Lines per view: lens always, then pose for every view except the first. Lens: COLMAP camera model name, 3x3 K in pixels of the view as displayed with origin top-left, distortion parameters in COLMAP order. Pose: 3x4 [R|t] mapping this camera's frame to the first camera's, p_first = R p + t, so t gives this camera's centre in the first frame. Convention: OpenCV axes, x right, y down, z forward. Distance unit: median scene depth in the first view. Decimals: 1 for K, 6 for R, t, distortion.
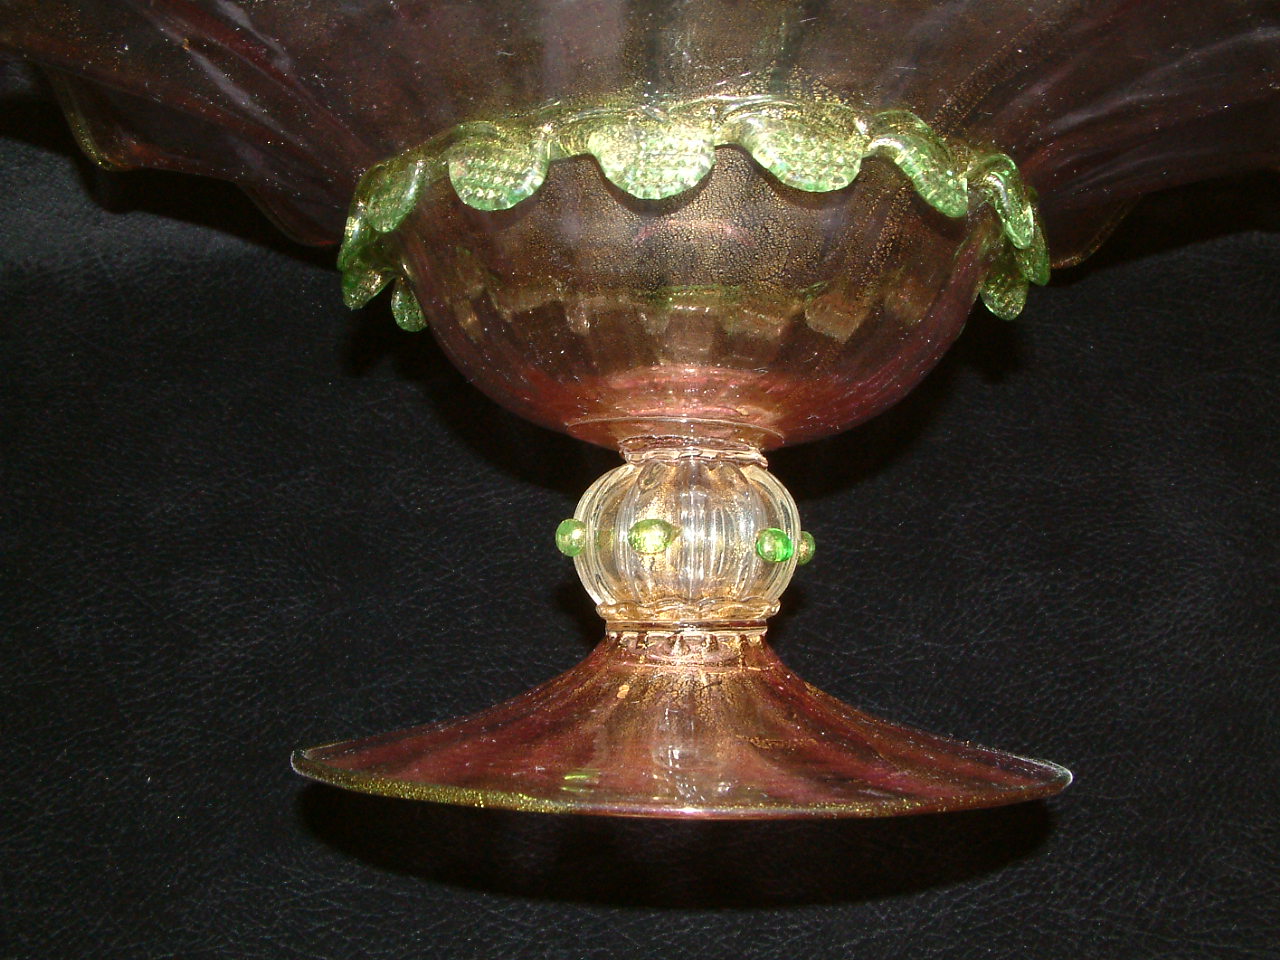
lens RADIAL K [[1414.5, 0, 611.1], [0, 1414.5, 453.1], [0, 0, 1]] dist [-0.207067, 0.240713]
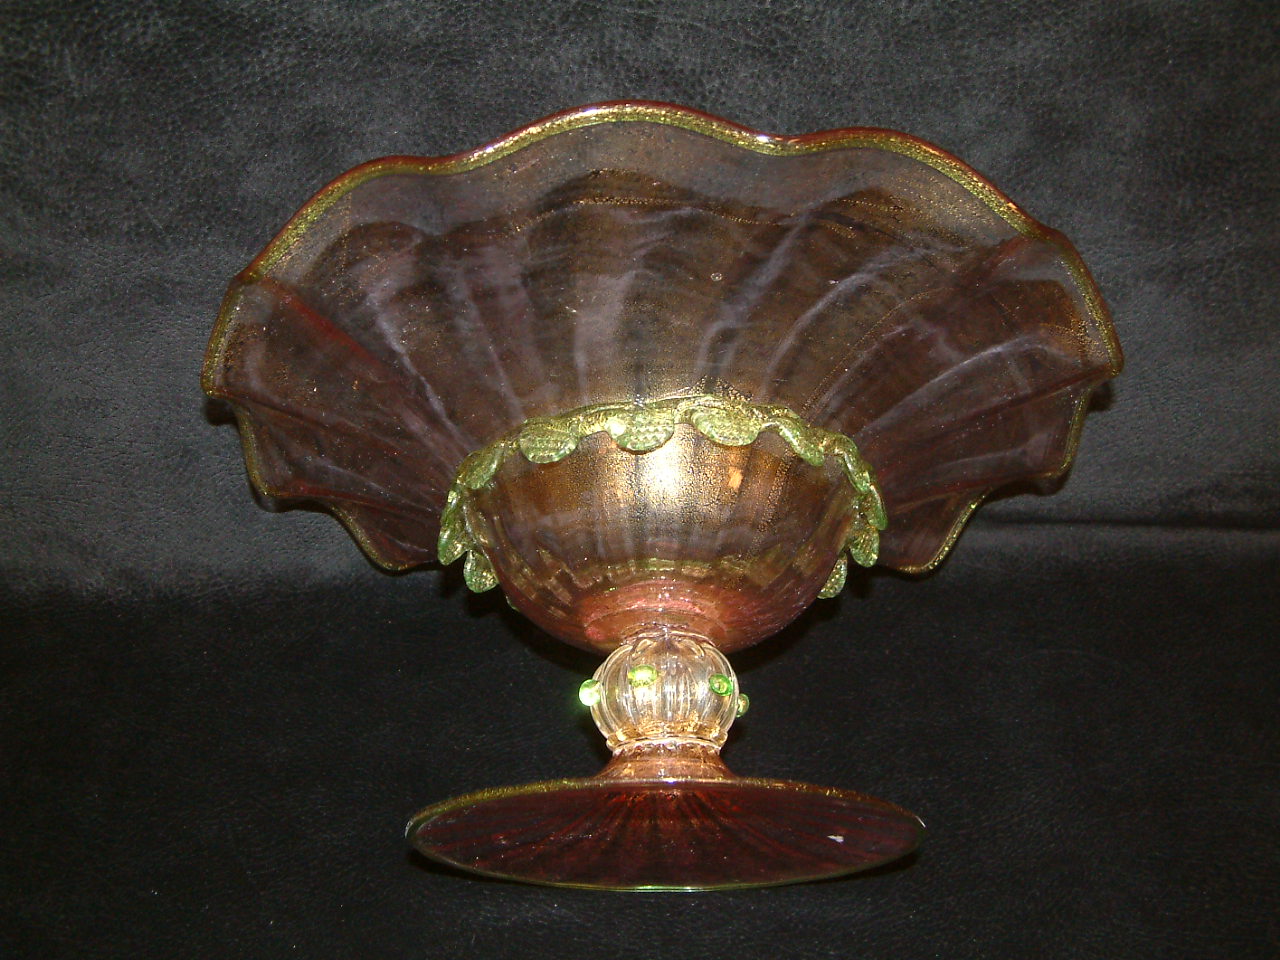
lens RADIAL K [[1506.5, 0, 601.1], [0, 1506.5, 537.8], [0, 0, 1]] dist [-0.204587, 0.238800]
pose [[0.999608, -0.010988, 0.025741, -0.048617], [0.018806, 0.944850, -0.326963, 0.372495], [-0.020728, 0.327319, 0.944687, -0.512278]]
